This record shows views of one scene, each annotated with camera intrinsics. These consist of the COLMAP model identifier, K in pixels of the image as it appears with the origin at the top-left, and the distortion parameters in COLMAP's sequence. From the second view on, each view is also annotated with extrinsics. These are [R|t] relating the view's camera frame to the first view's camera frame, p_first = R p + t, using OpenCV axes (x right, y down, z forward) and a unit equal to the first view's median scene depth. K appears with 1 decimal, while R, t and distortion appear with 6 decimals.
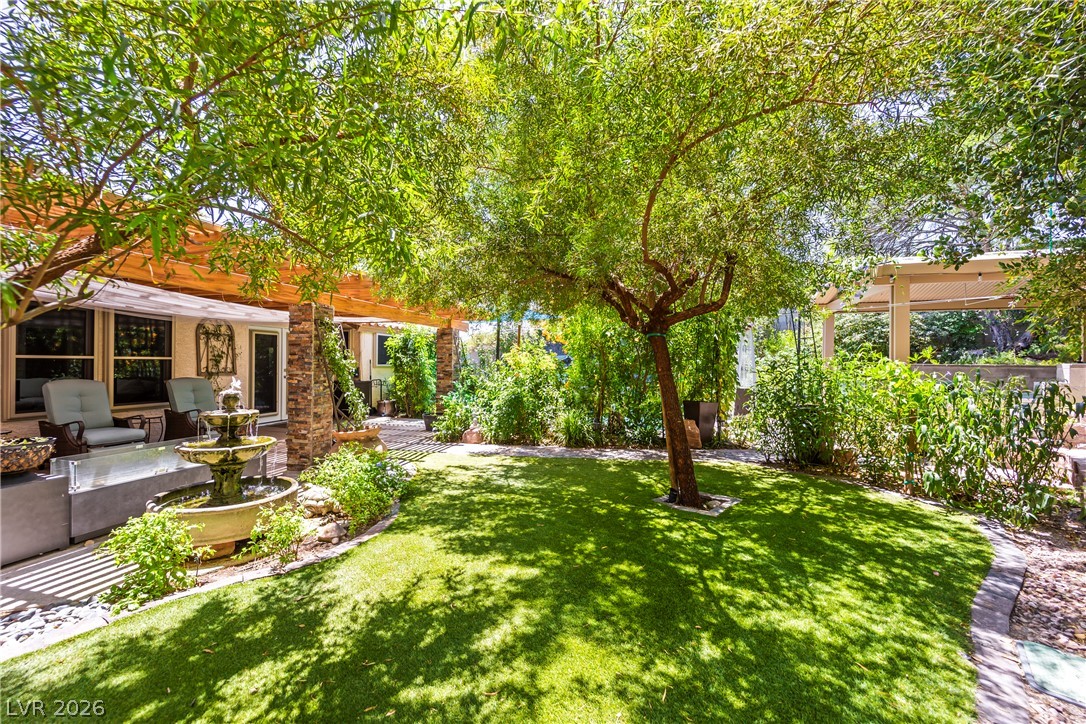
lens RADIAL K [[429.0, 0, 537.4], [0, 429.0, 366.2], [0, 0, 1]] dist [0.021641, -0.011188]
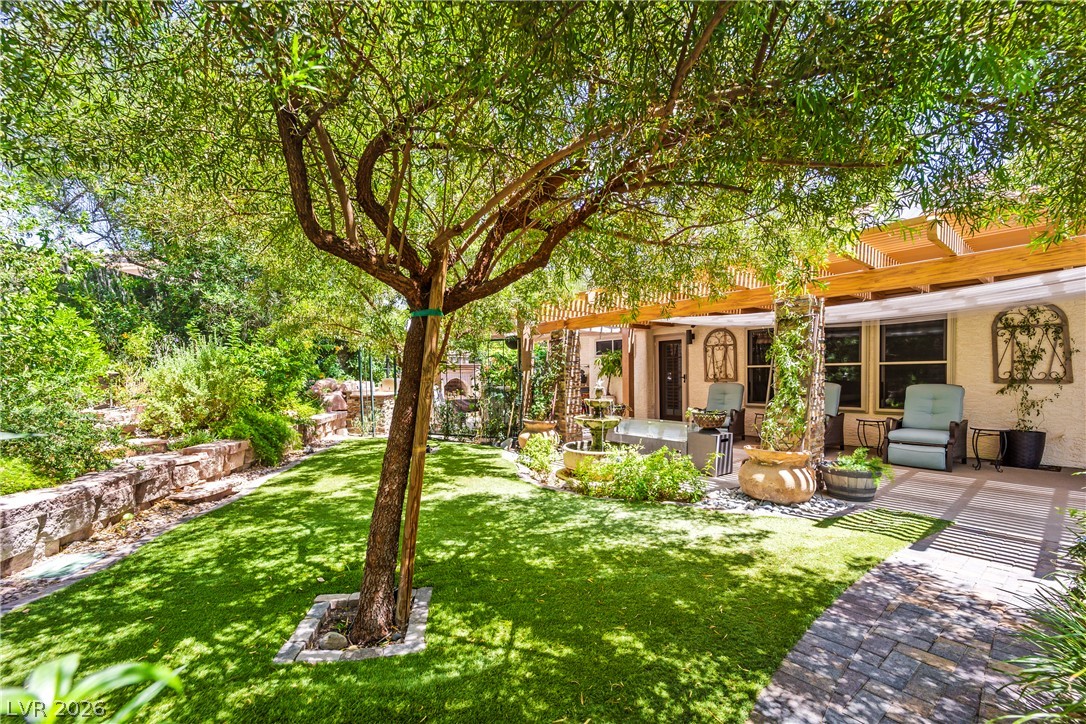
lens RADIAL K [[442.7, 0, 528.7], [0, 442.7, 364.2], [0, 0, 1]] dist [0.016030, -0.000572]
pose [[-0.584165, -0.015951, -0.811478, 0.835930], [0.004490, 0.999728, -0.022884, 0.008795], [0.811622, -0.017012, -0.583935, 1.778226]]
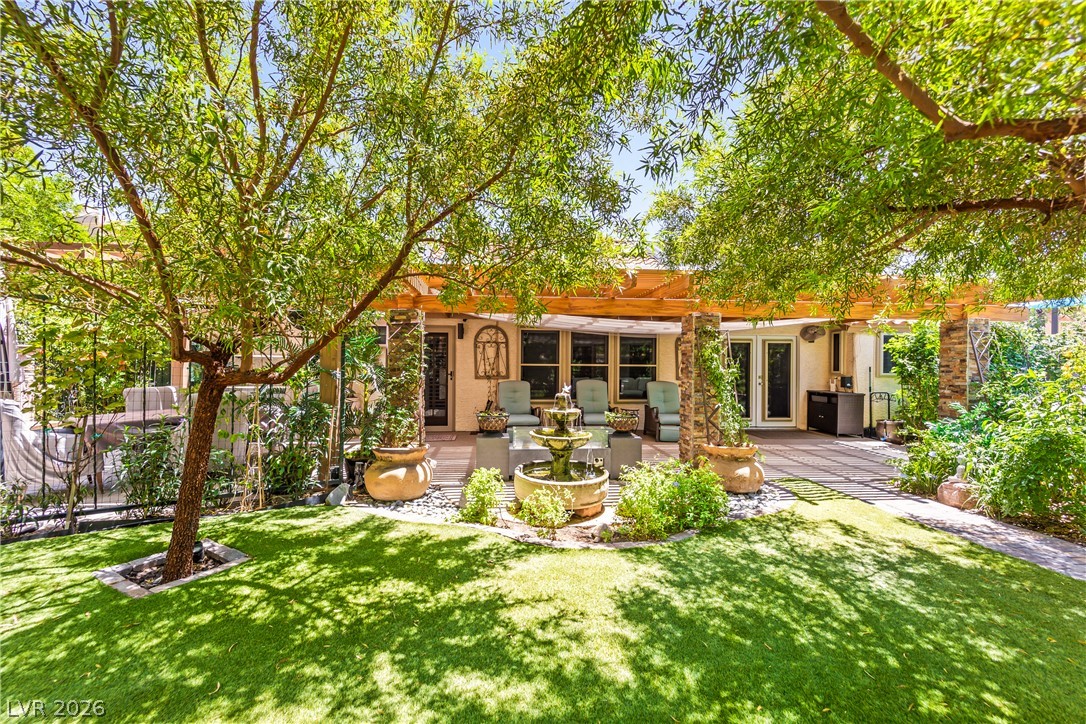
lens RADIAL K [[429.0, 0, 537.4], [0, 429.0, 366.2], [0, 0, 1]] dist [0.021641, -0.011188]
pose [[0.354739, 0.004842, -0.934953, 0.464521], [-0.015058, 0.999886, -0.000535, -0.022603], [0.934844, 0.014268, 0.354772, 0.468162]]
